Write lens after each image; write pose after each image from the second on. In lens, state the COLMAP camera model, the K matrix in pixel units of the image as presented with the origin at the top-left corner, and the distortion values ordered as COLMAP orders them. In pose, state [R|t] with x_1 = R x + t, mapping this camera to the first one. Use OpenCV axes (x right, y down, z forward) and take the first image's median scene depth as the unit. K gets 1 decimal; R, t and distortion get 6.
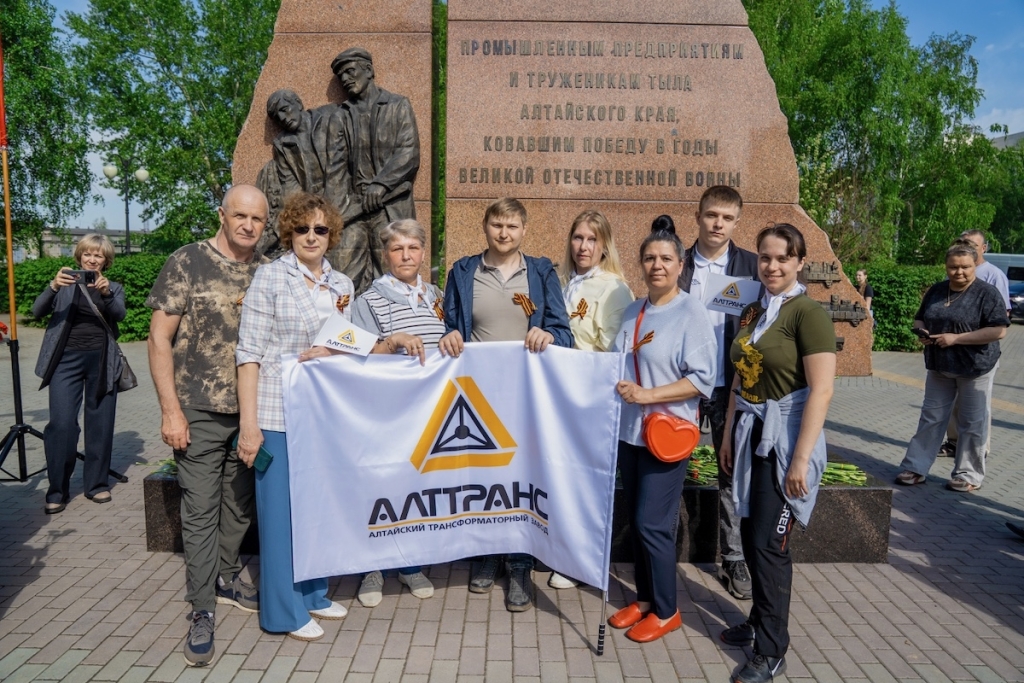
lens RADIAL K [[725.9, 0, 507.5], [0, 725.9, 340.9], [0, 0, 1]] dist [-0.125619, 0.098824]
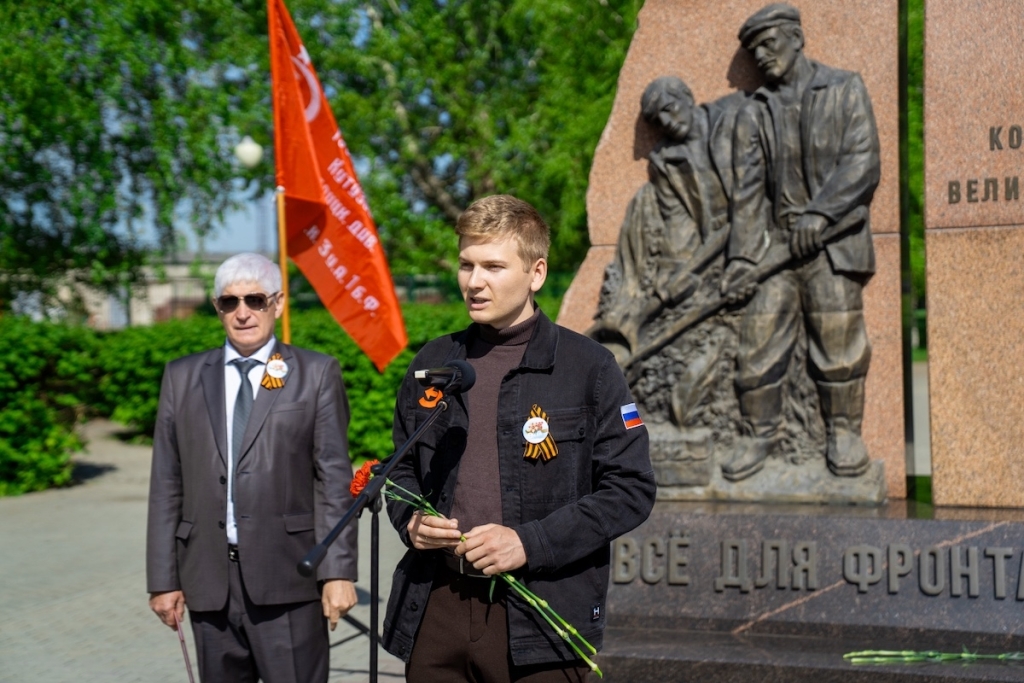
lens RADIAL K [[1601.1, 0, 512.0], [0, 1601.1, 341.5], [0, 0, 1]] dist [0.252988, 0.072436]
pose [[0.950758, -0.030706, -0.308410, 0.007722], [0.005782, 0.996664, -0.081405, 0.015356], [0.309881, 0.075613, 0.947764, -0.463413]]
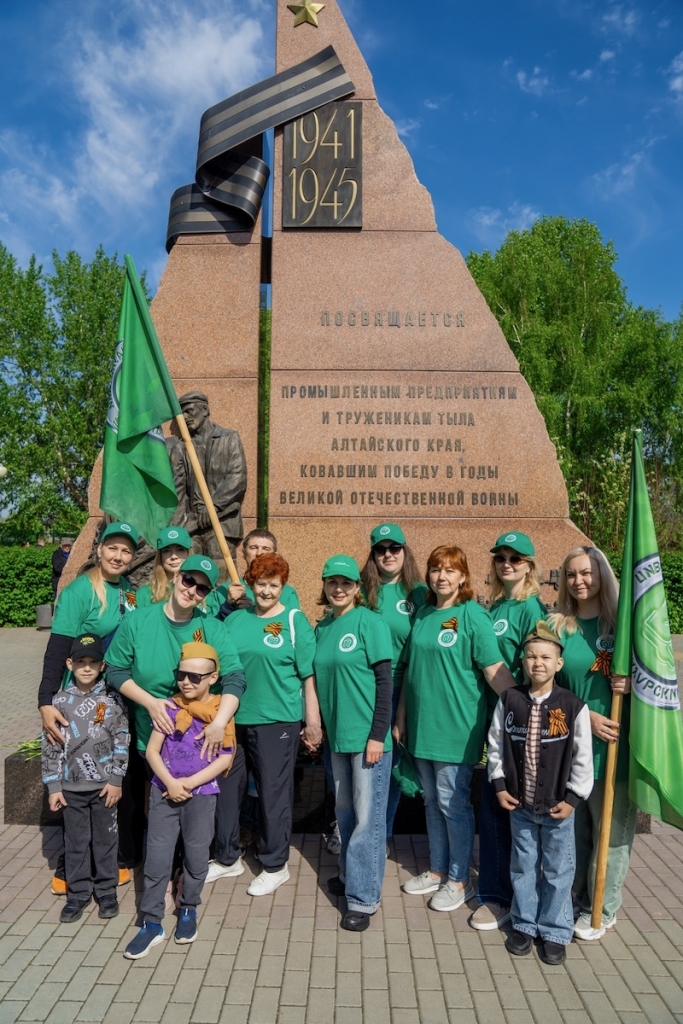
lens RADIAL K [[699.7, 0, 333.2], [0, 699.7, 519.2], [0, 0, 1]] dist [-0.118253, 0.085844]
pose [[0.999907, -0.005169, -0.012581, 0.034460], [0.003250, 0.988975, -0.148046, -0.023677], [0.013207, 0.147991, 0.988901, -0.127047]]
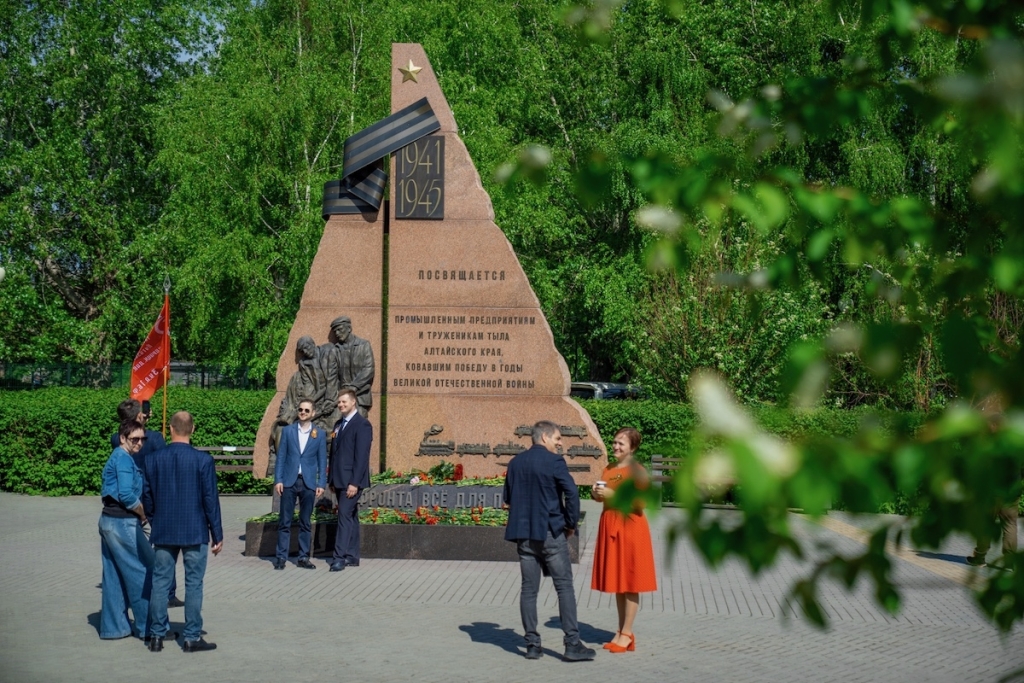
lens RADIAL K [[1956.1, 0, 512.0], [0, 1956.1, 341.5], [0, 0, 1]] dist [0.209165, 0.007213]
pose [[0.997049, 0.001366, -0.076757, 0.670381], [-0.010802, 0.992390, -0.122662, 0.318713], [0.076005, 0.123130, 0.989476, -4.324174]]
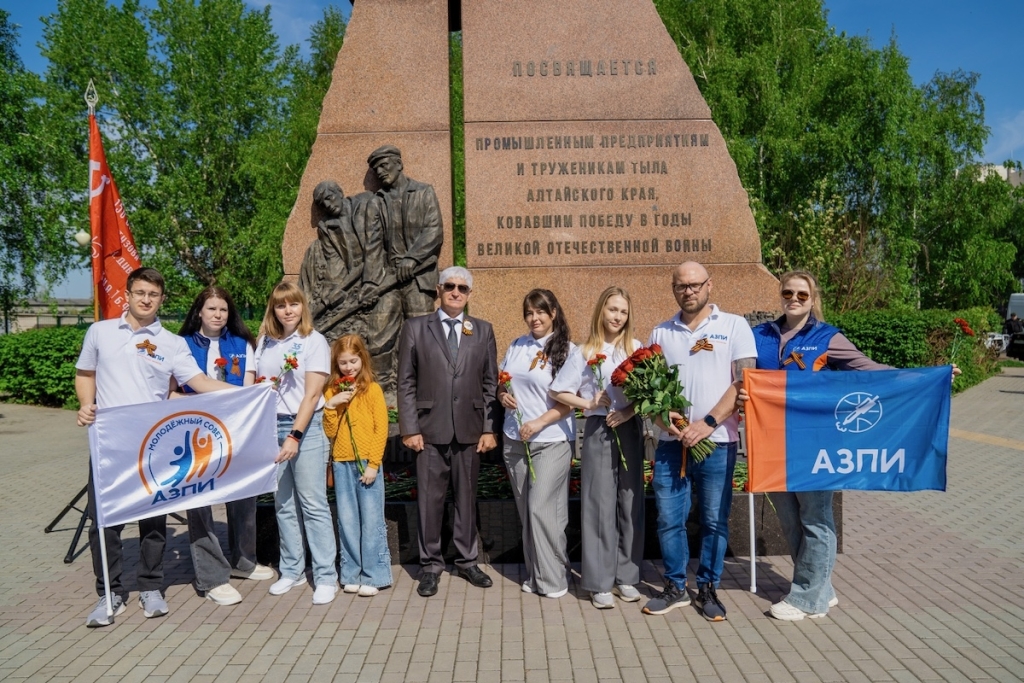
lens RADIAL K [[816.5, 0, 512.0], [0, 816.5, 341.5], [0, 0, 1]] dist [-0.090500, 0.099463]
pose [[0.999373, -0.032837, 0.013209, -0.032234], [0.033845, 0.995796, -0.085120, 0.040274], [-0.010358, 0.085514, 0.996283, -0.336100]]
